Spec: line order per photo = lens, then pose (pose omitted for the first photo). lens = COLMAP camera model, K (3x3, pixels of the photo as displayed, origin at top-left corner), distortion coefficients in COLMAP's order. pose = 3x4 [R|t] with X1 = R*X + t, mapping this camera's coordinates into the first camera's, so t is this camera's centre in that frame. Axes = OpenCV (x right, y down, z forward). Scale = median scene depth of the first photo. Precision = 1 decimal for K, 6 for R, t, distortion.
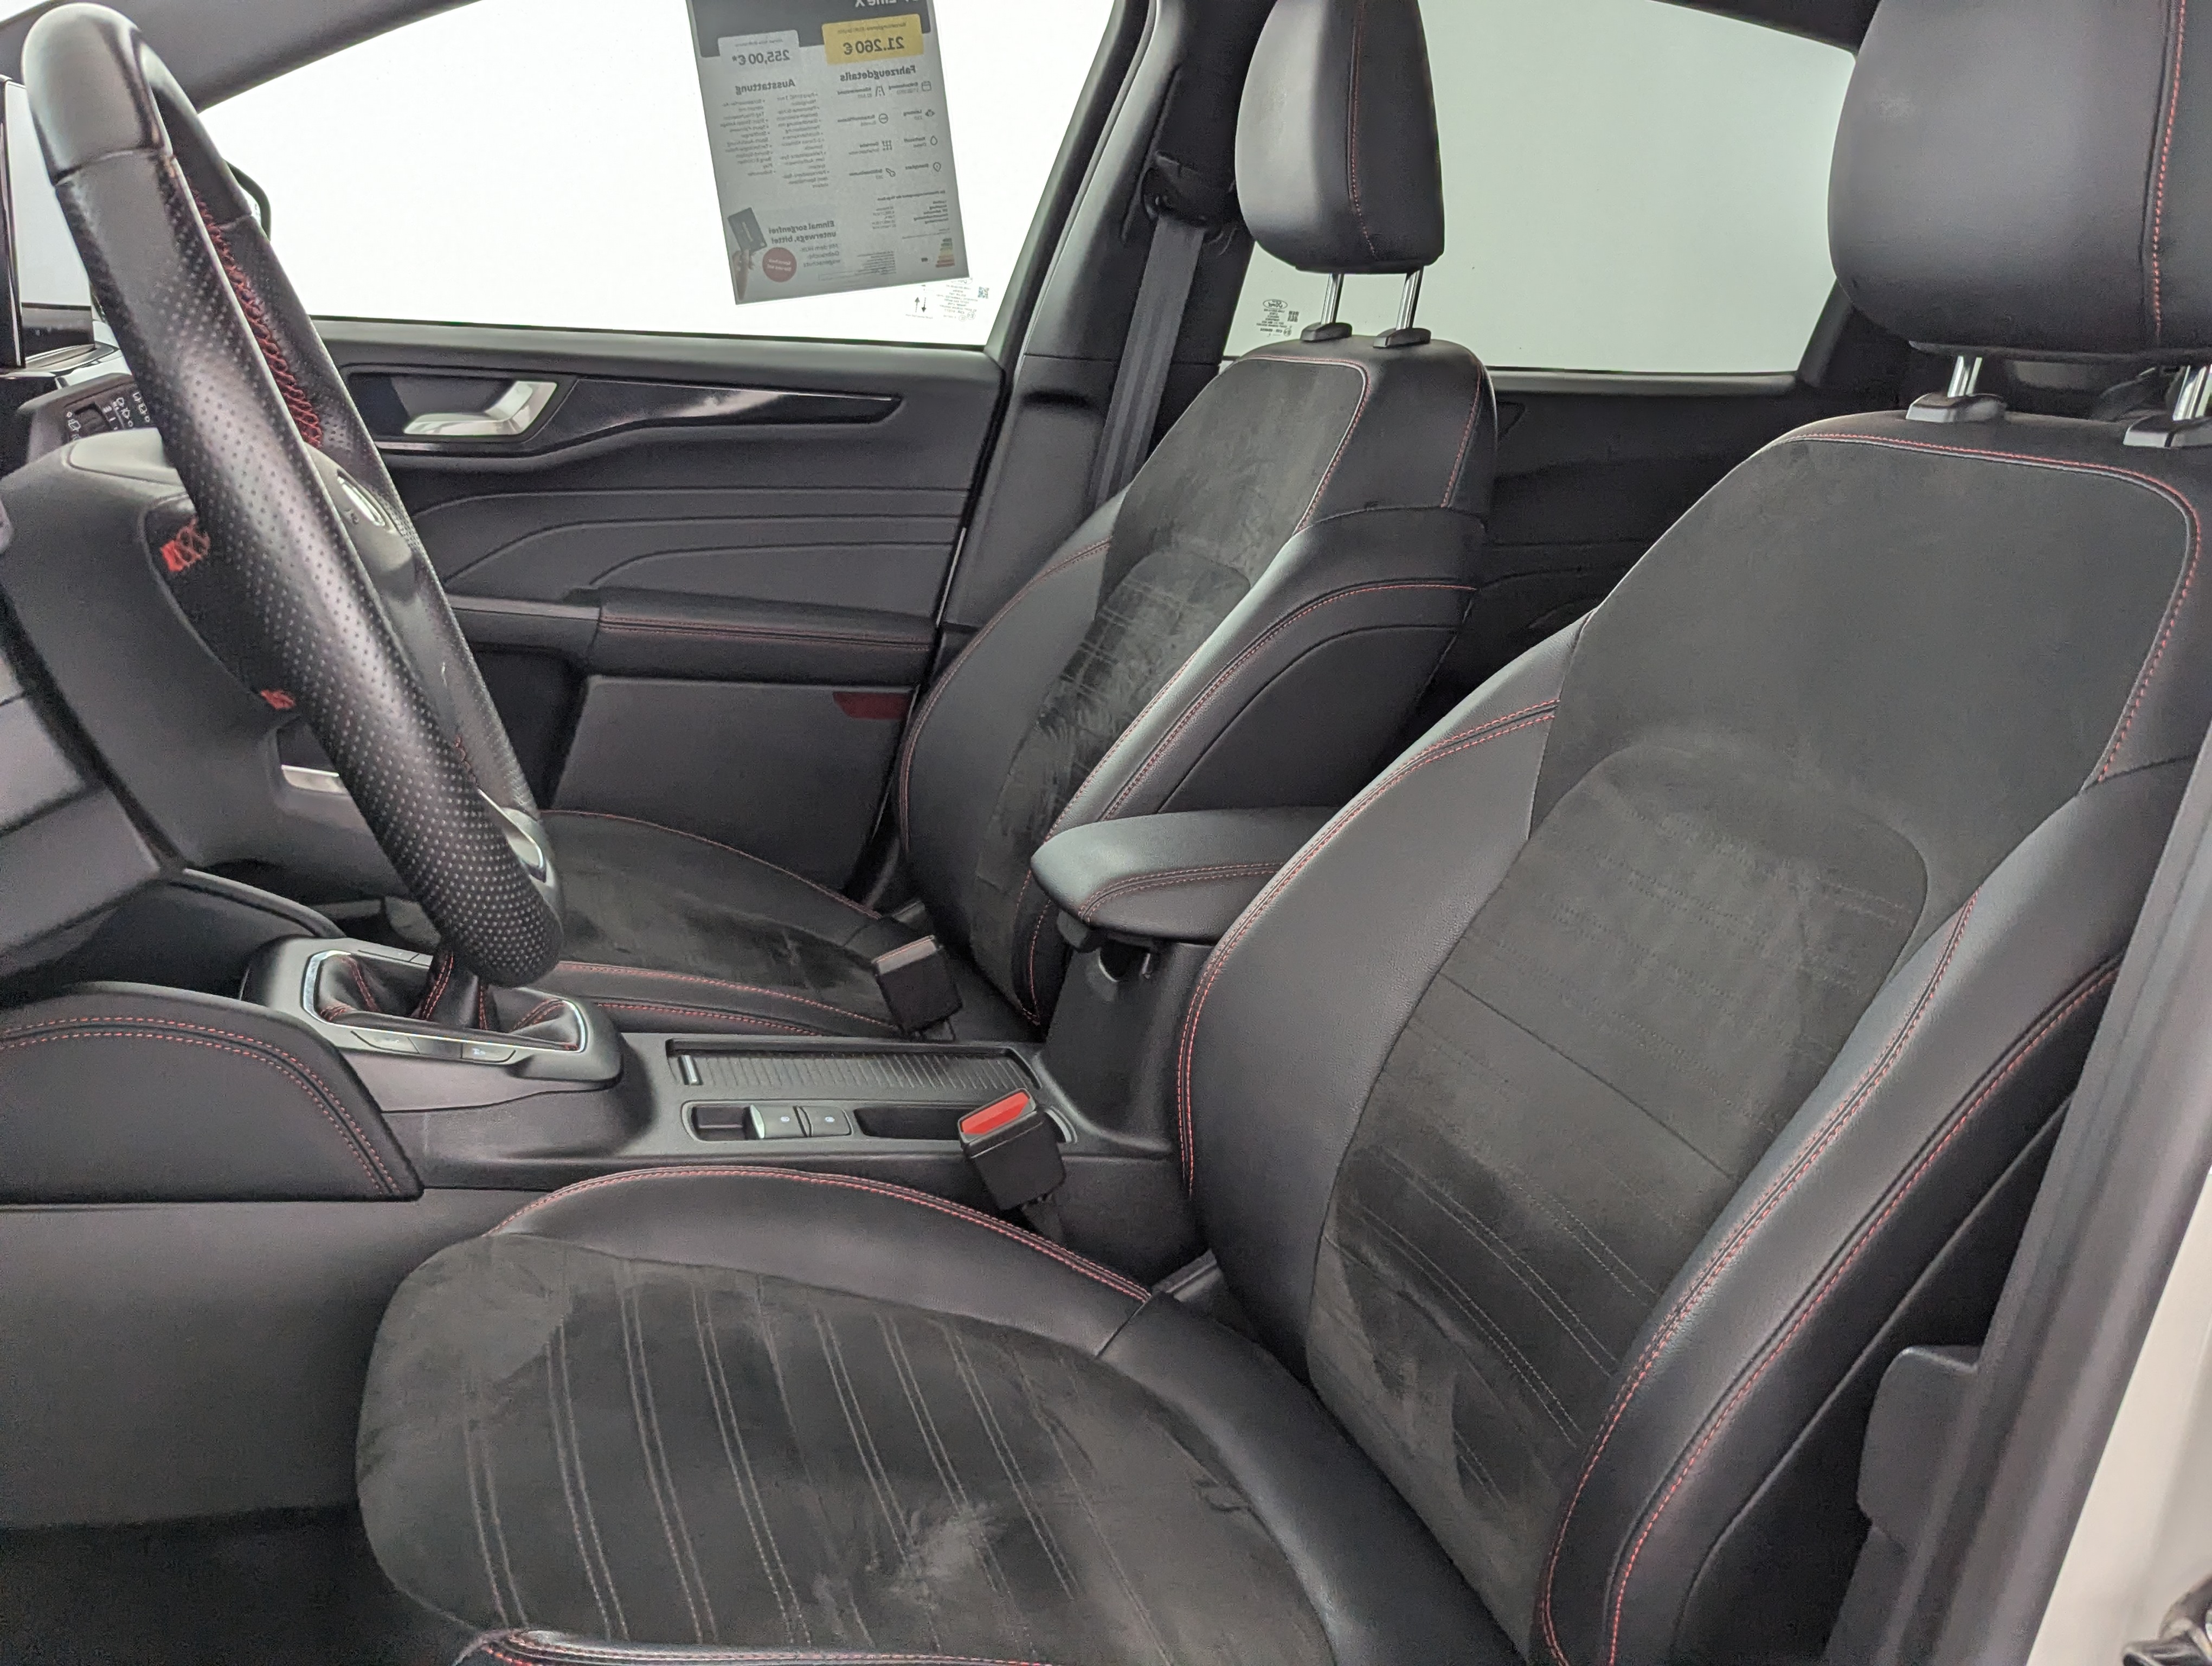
lens RADIAL K [[2103.5, 0, 1108.1], [0, 2103.5, 829.6], [0, 0, 1]] dist [0.036691, 0.000000]
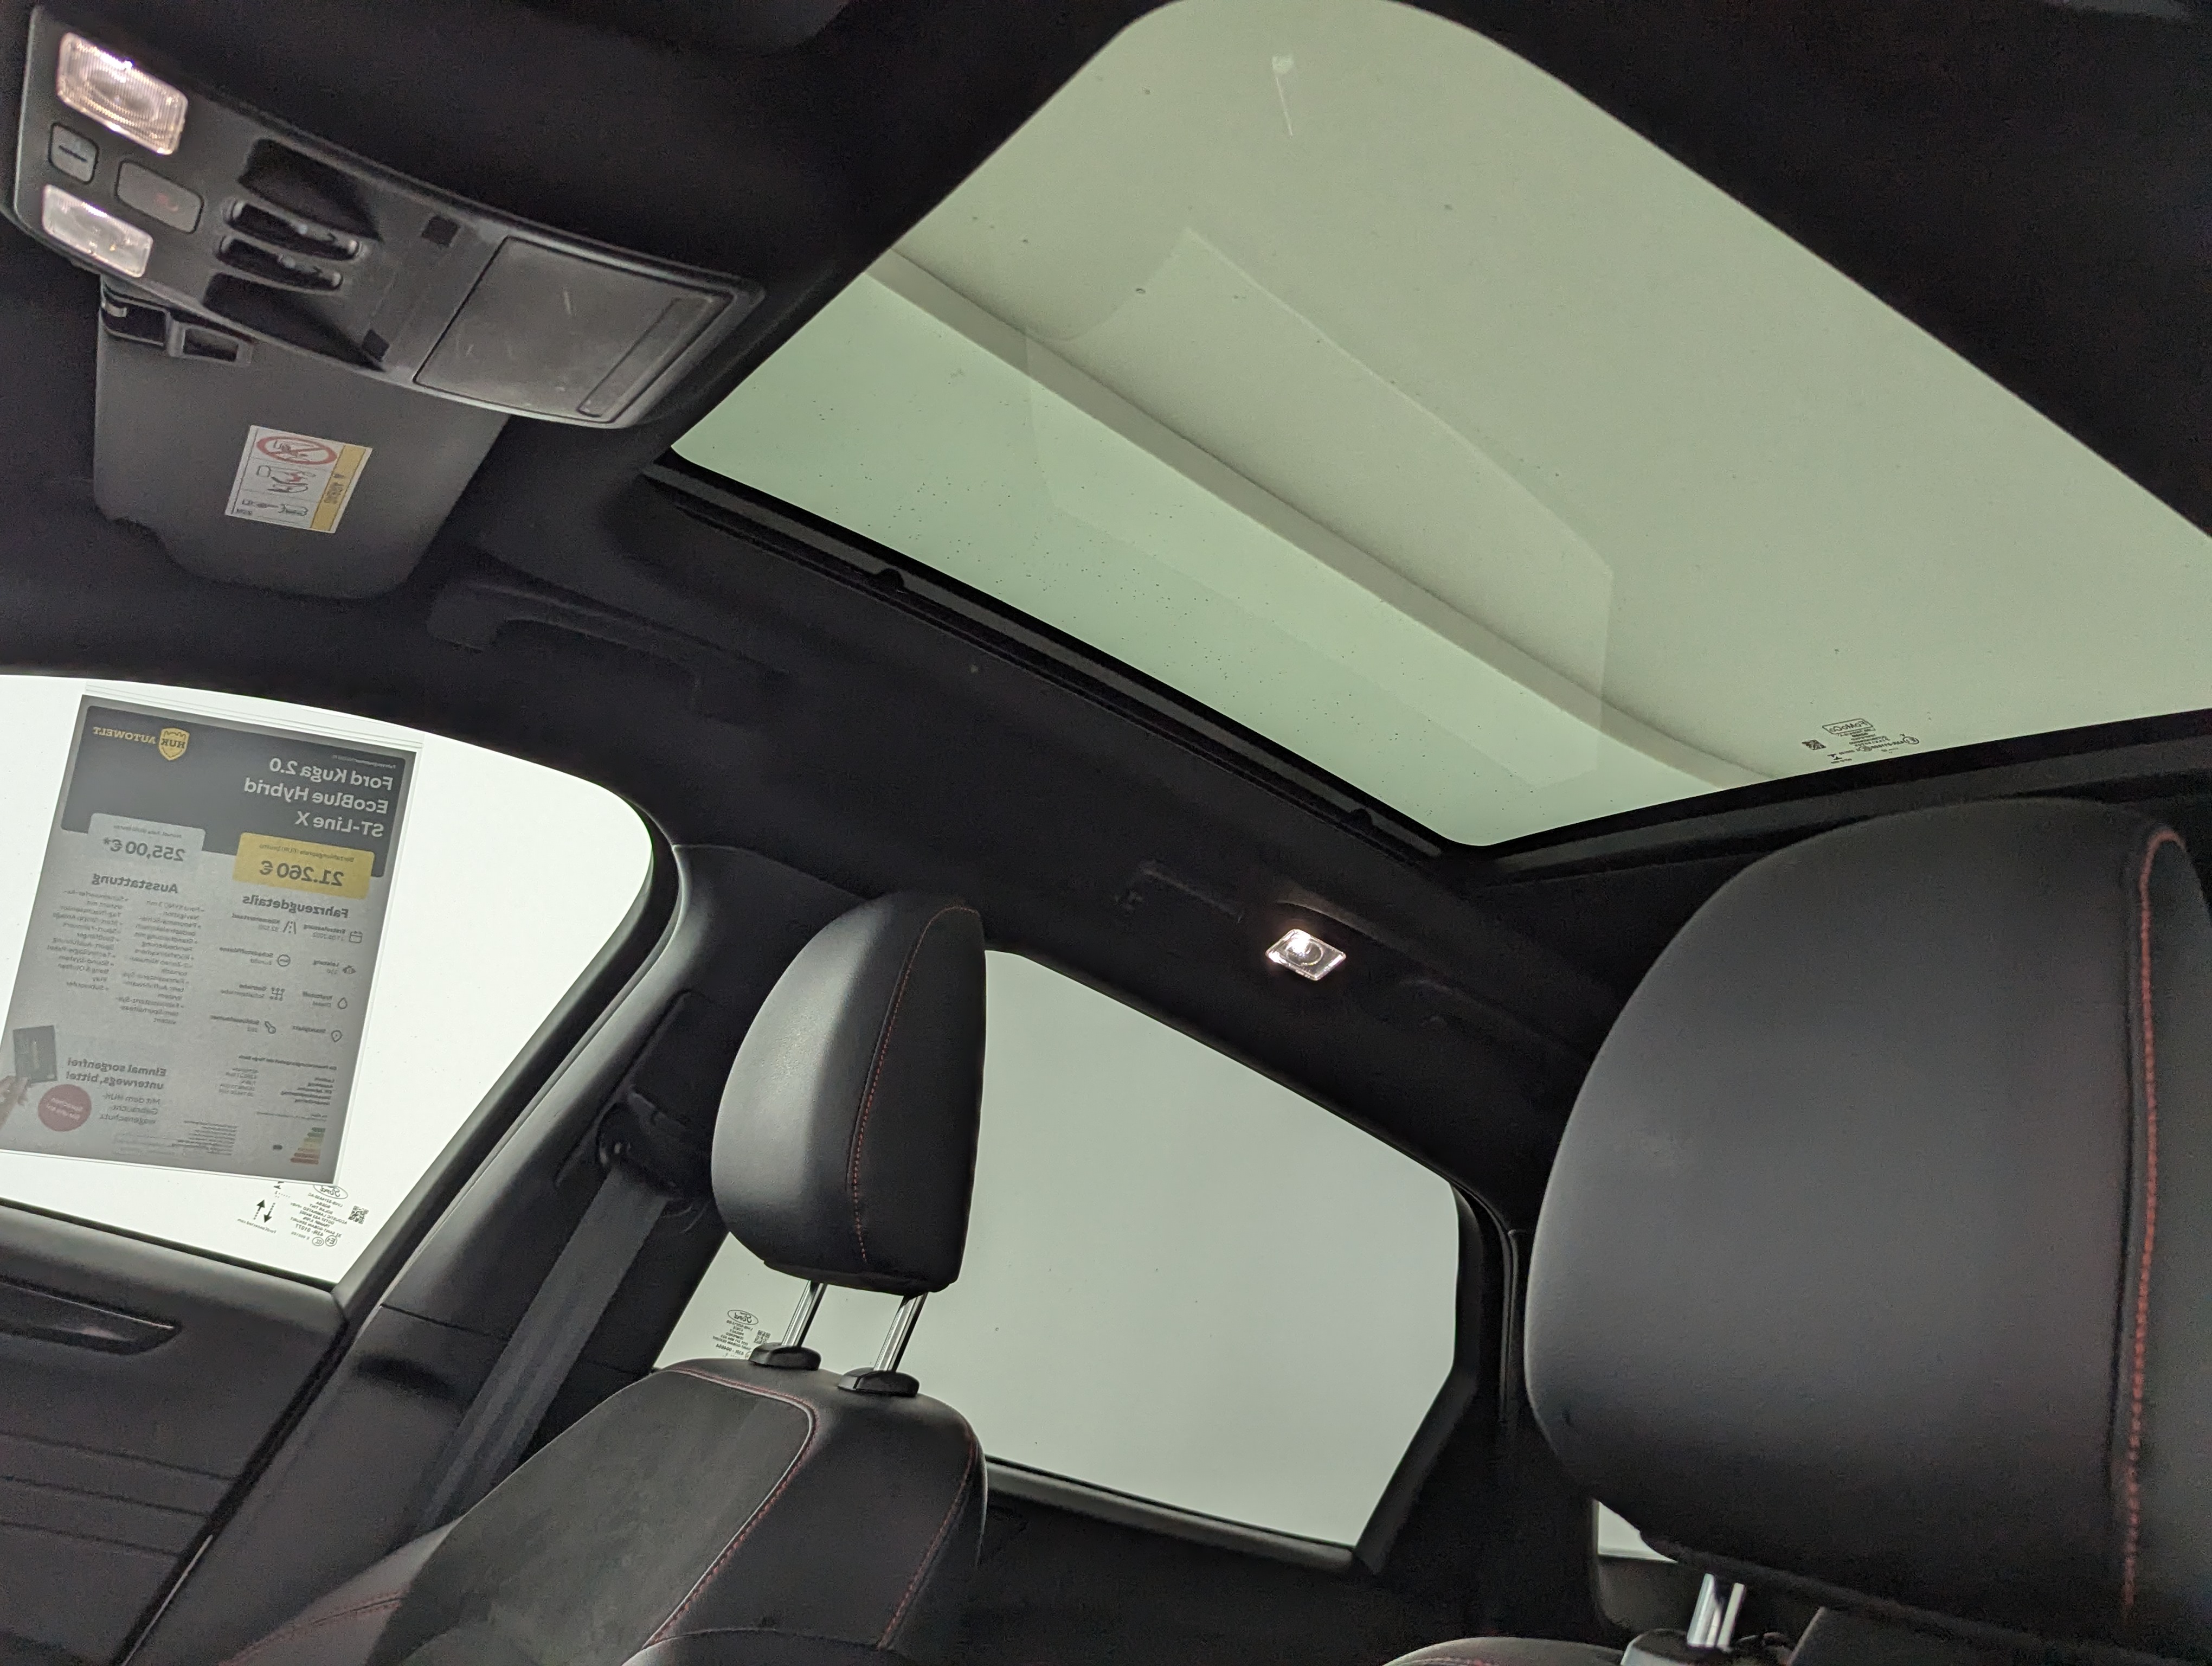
lens RADIAL K [[2103.5, 0, 1141.8], [0, 2103.5, 817.4], [0, 0, 1]] dist [0.036691, 0.000000]
pose [[0.952170, 0.259703, 0.161019, 0.051848], [-0.148774, 0.854276, -0.498074, -0.047175], [-0.266906, 0.450296, 0.852053, 0.245831]]
